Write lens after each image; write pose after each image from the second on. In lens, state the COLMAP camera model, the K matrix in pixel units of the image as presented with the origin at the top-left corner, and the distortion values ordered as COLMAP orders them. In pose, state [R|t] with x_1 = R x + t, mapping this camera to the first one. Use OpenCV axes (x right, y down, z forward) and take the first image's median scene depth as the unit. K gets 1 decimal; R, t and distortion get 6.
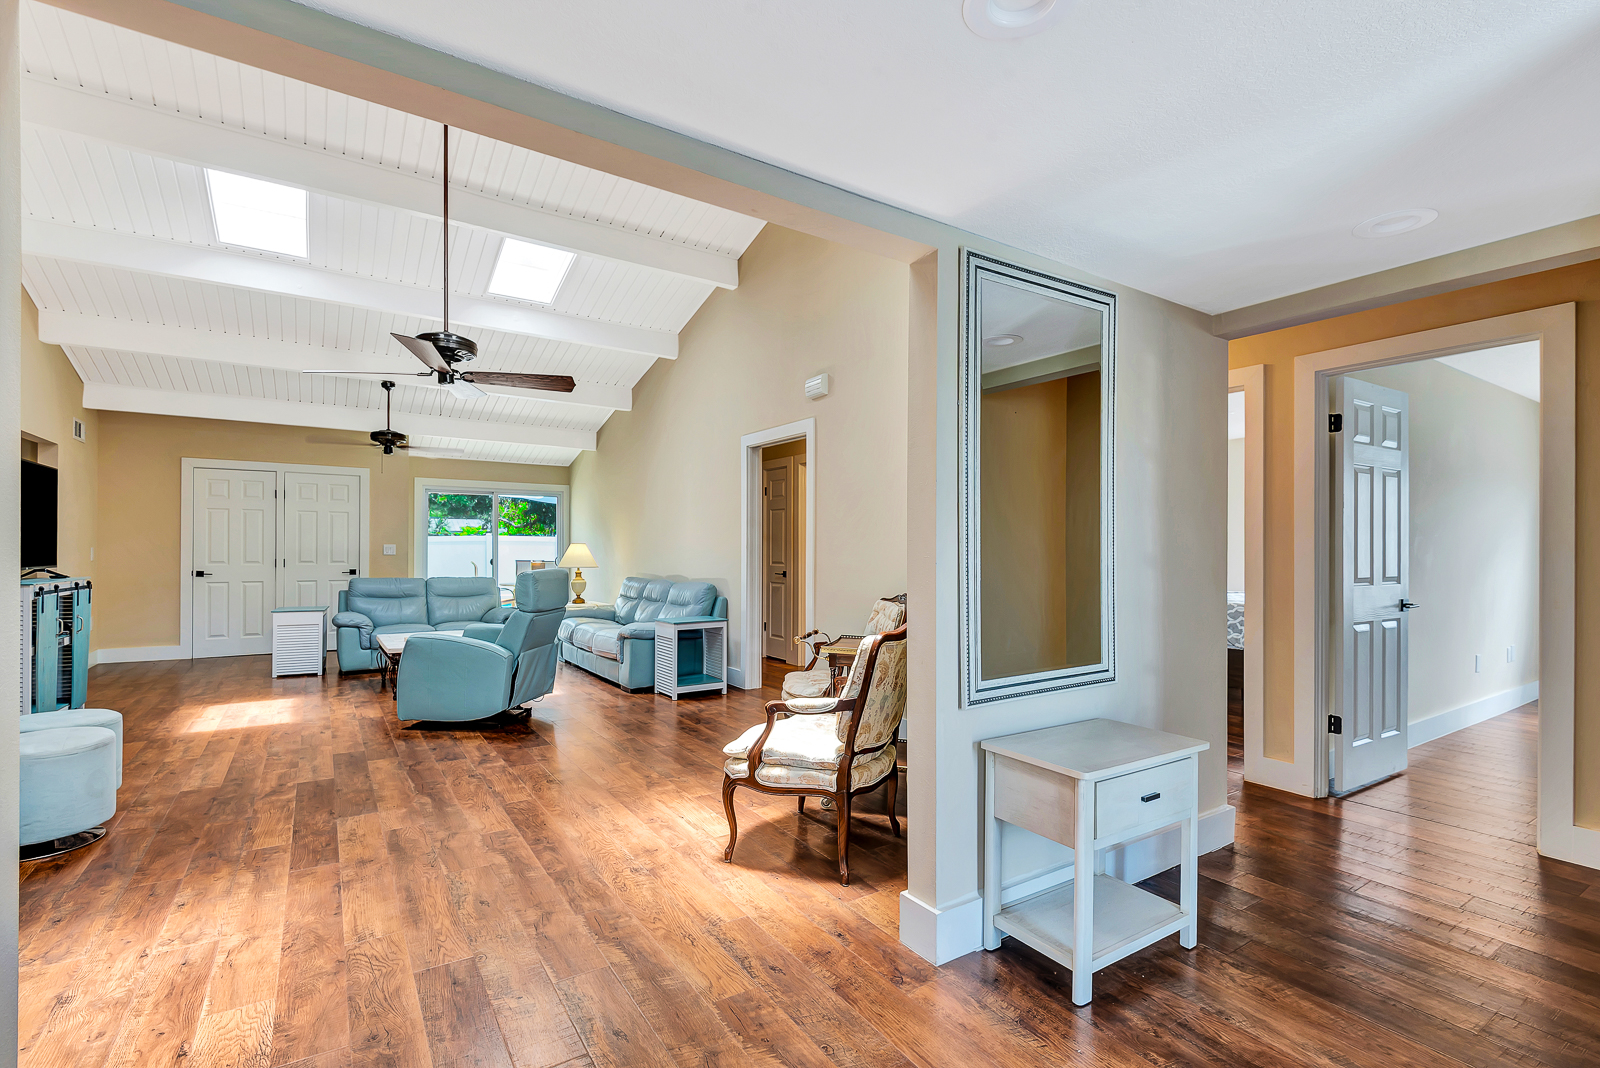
lens RADIAL K [[730.2, 0, 795.7], [0, 730.2, 541.4], [0, 0, 1]] dist [0.019376, -0.007148]
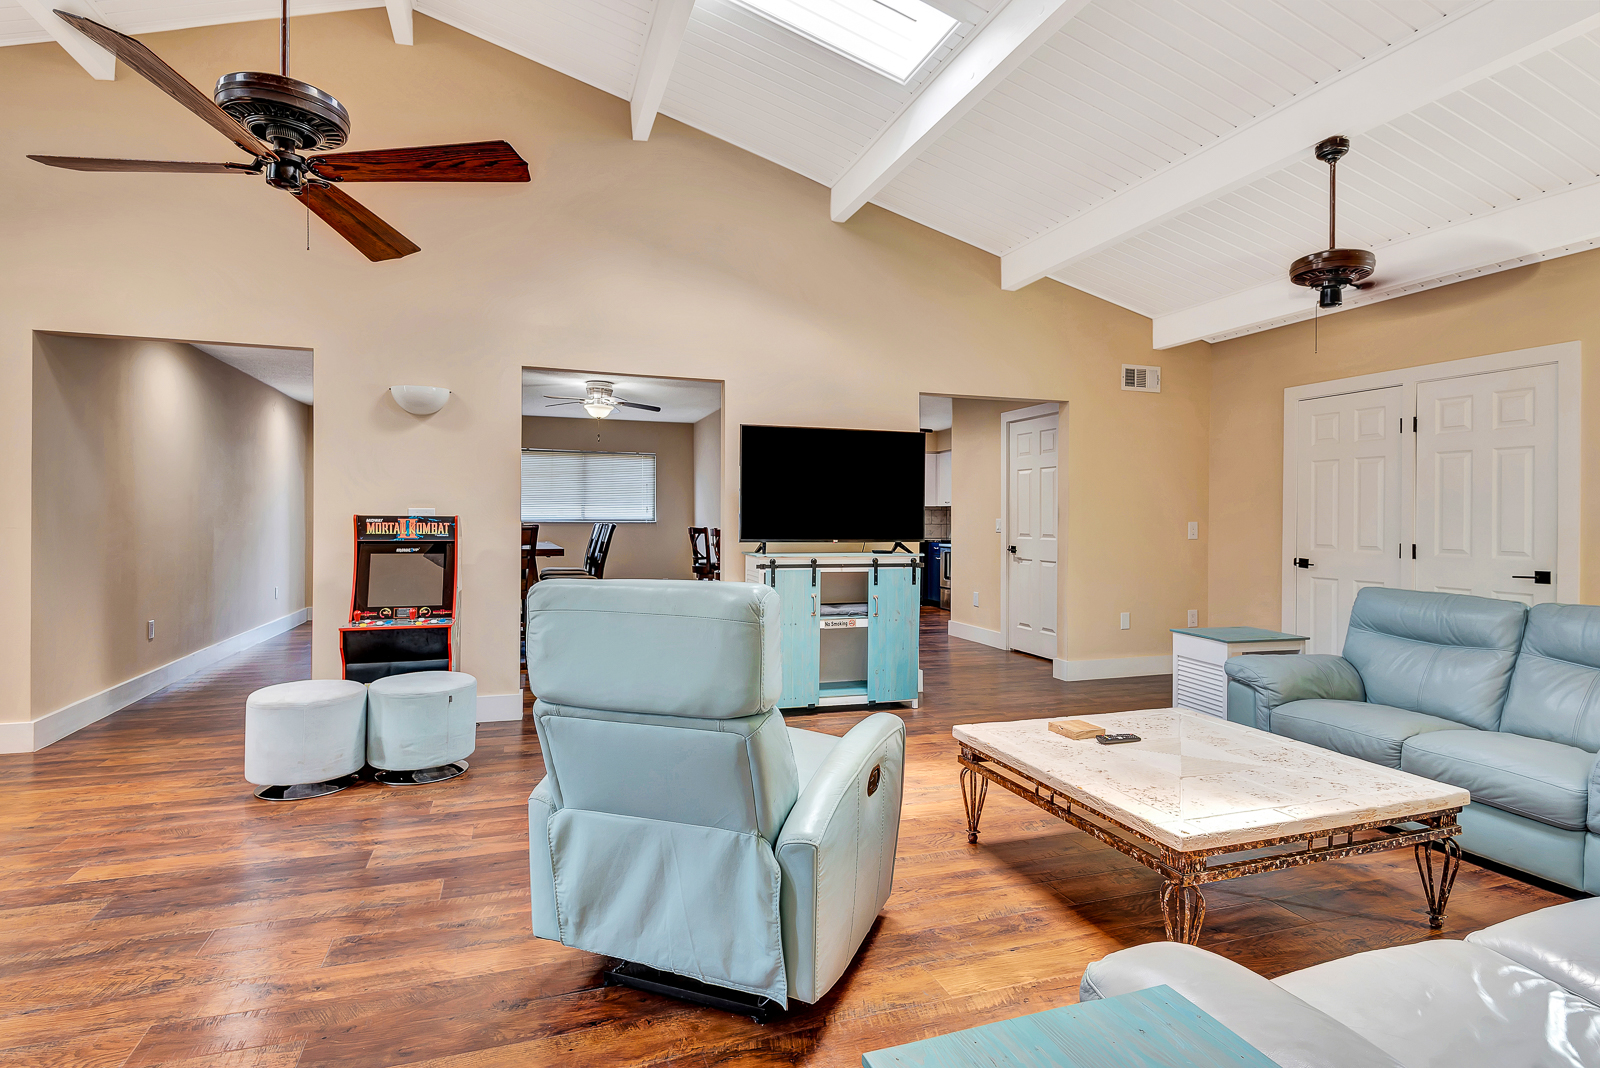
lens RADIAL K [[807.4, 0, 798.8], [0, 807.4, 519.2], [0, 0, 1]] dist [0.008210, -0.009324]
pose [[-0.243458, -0.004070, -0.969903, -0.022553], [0.002034, 0.999987, -0.004707, 0.014615], [0.969909, -0.003119, -0.243446, 1.341600]]
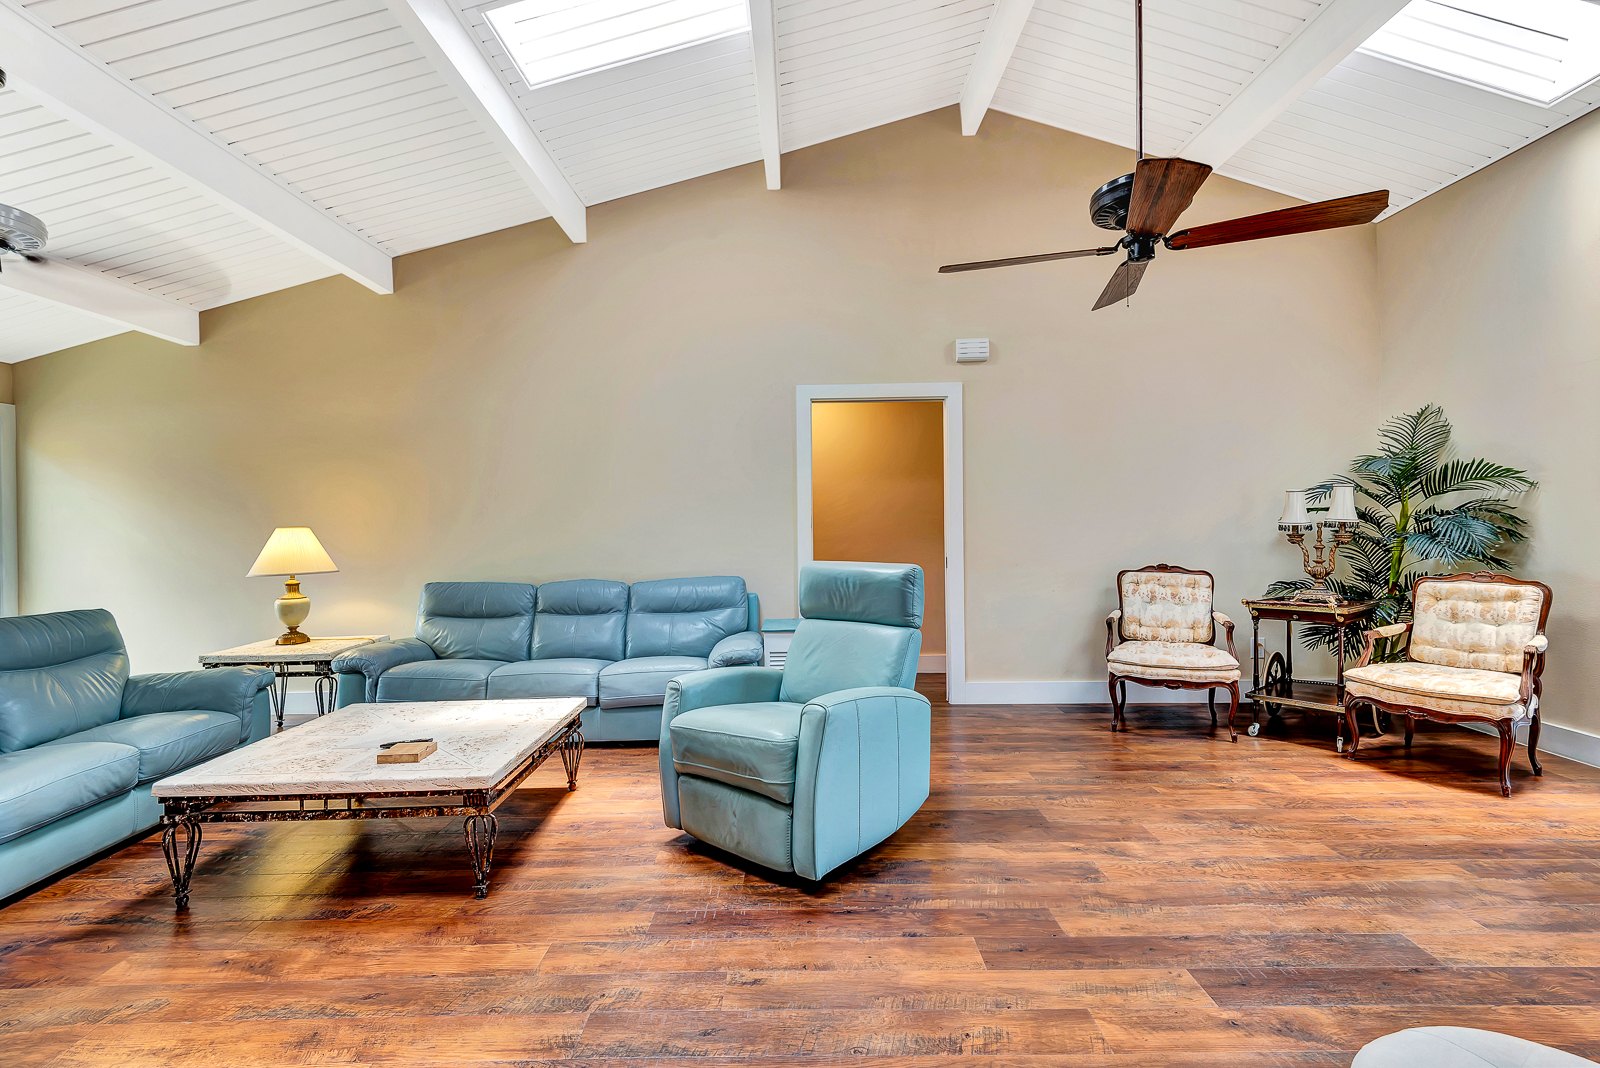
lens RADIAL K [[730.2, 0, 803.6], [0, 730.2, 538.6], [0, 0, 1]] dist [0.019376, -0.007148]
pose [[0.550568, -0.024042, 0.834444, -1.045444], [0.005942, 0.999673, 0.024882, 0.000720], [-0.834769, -0.008741, 0.550530, 0.816055]]
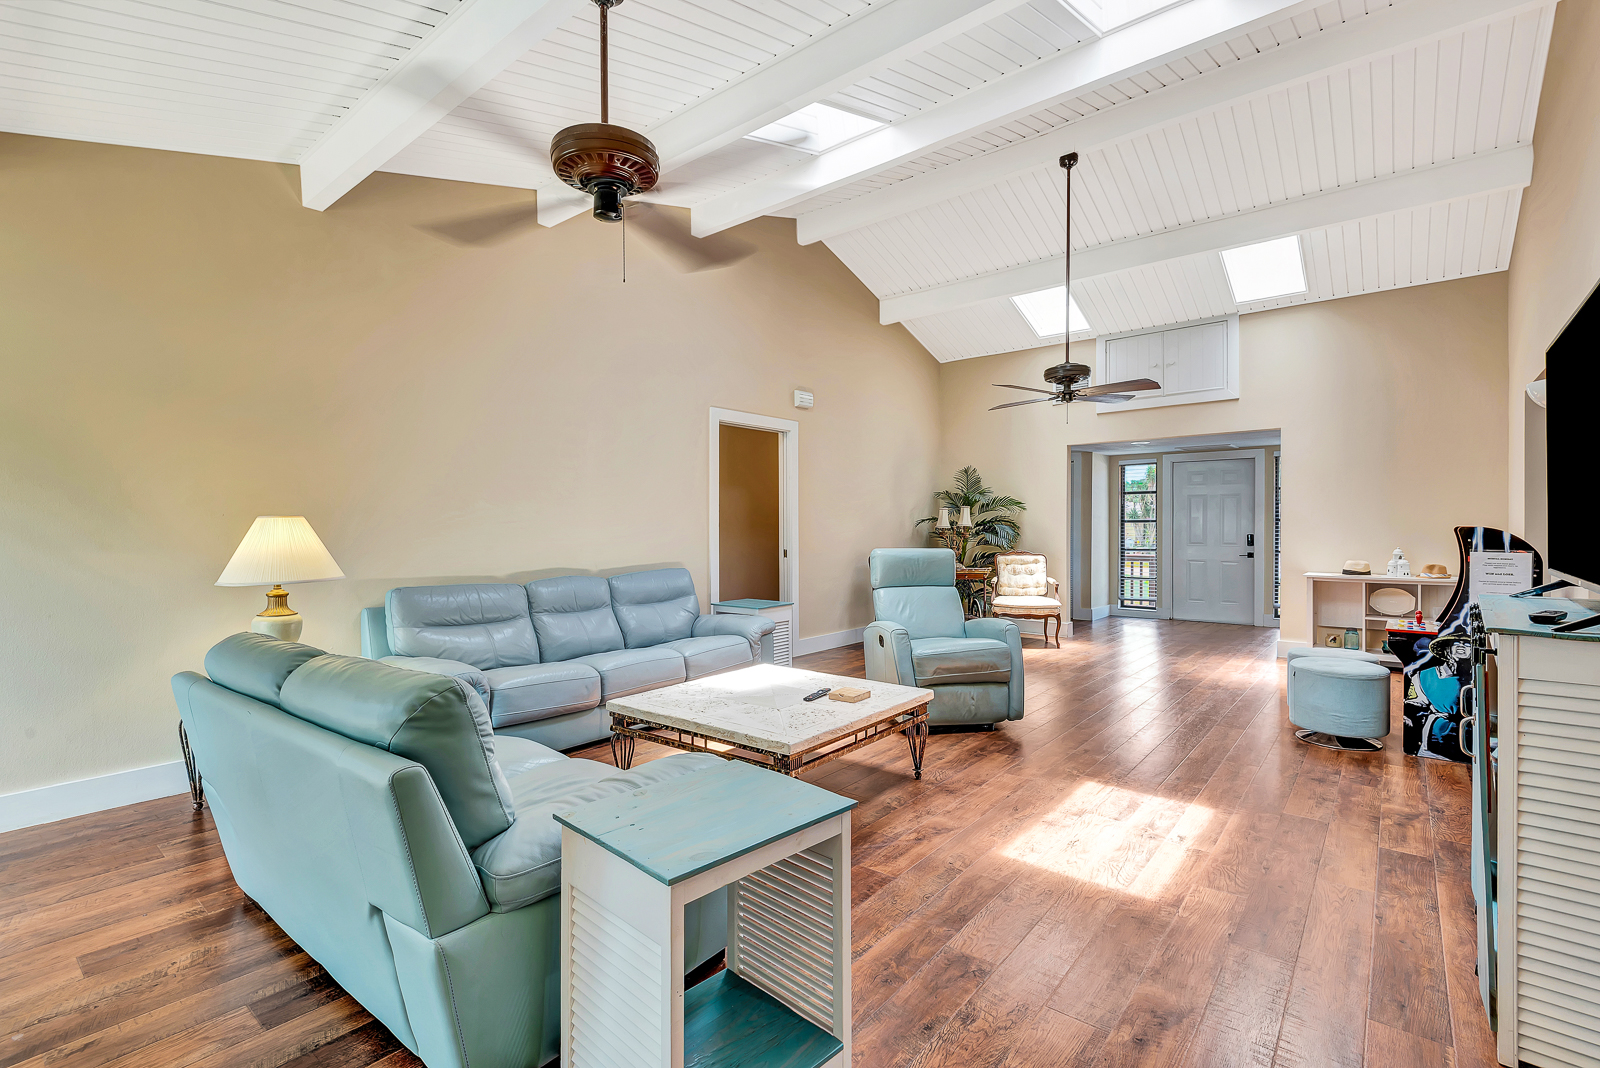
lens RADIAL K [[730.2, 0, 791.4], [0, 730.2, 537.3], [0, 0, 1]] dist [0.019376, -0.007148]
pose [[-0.293099, -0.016823, 0.955934, -1.435690], [-0.008214, 0.999853, 0.015077, 0.010578], [-0.956047, -0.003433, -0.293194, 1.683575]]
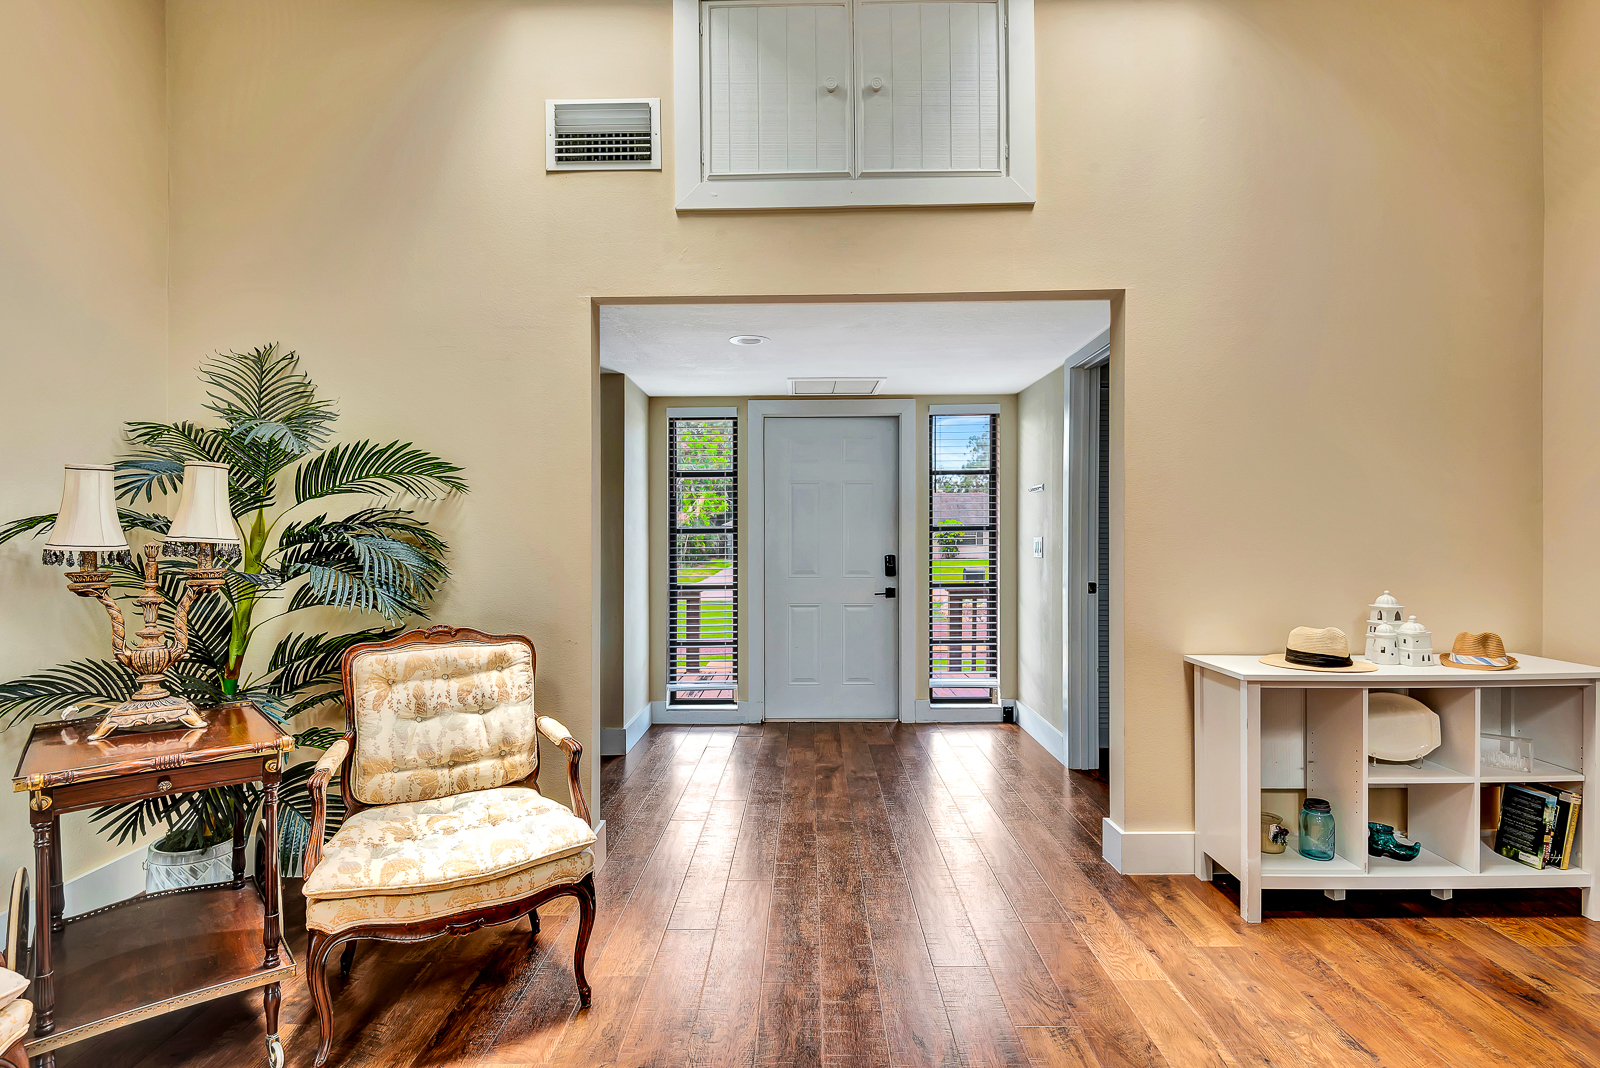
lens RADIAL K [[807.4, 0, 806.2], [0, 807.4, 537.2], [0, 0, 1]] dist [0.008210, -0.009324]
pose [[-0.836686, 0.000495, 0.547683, -0.424644], [-0.004409, 0.999961, -0.007639, 0.005472], [-0.547665, -0.008806, -0.836651, 0.967203]]
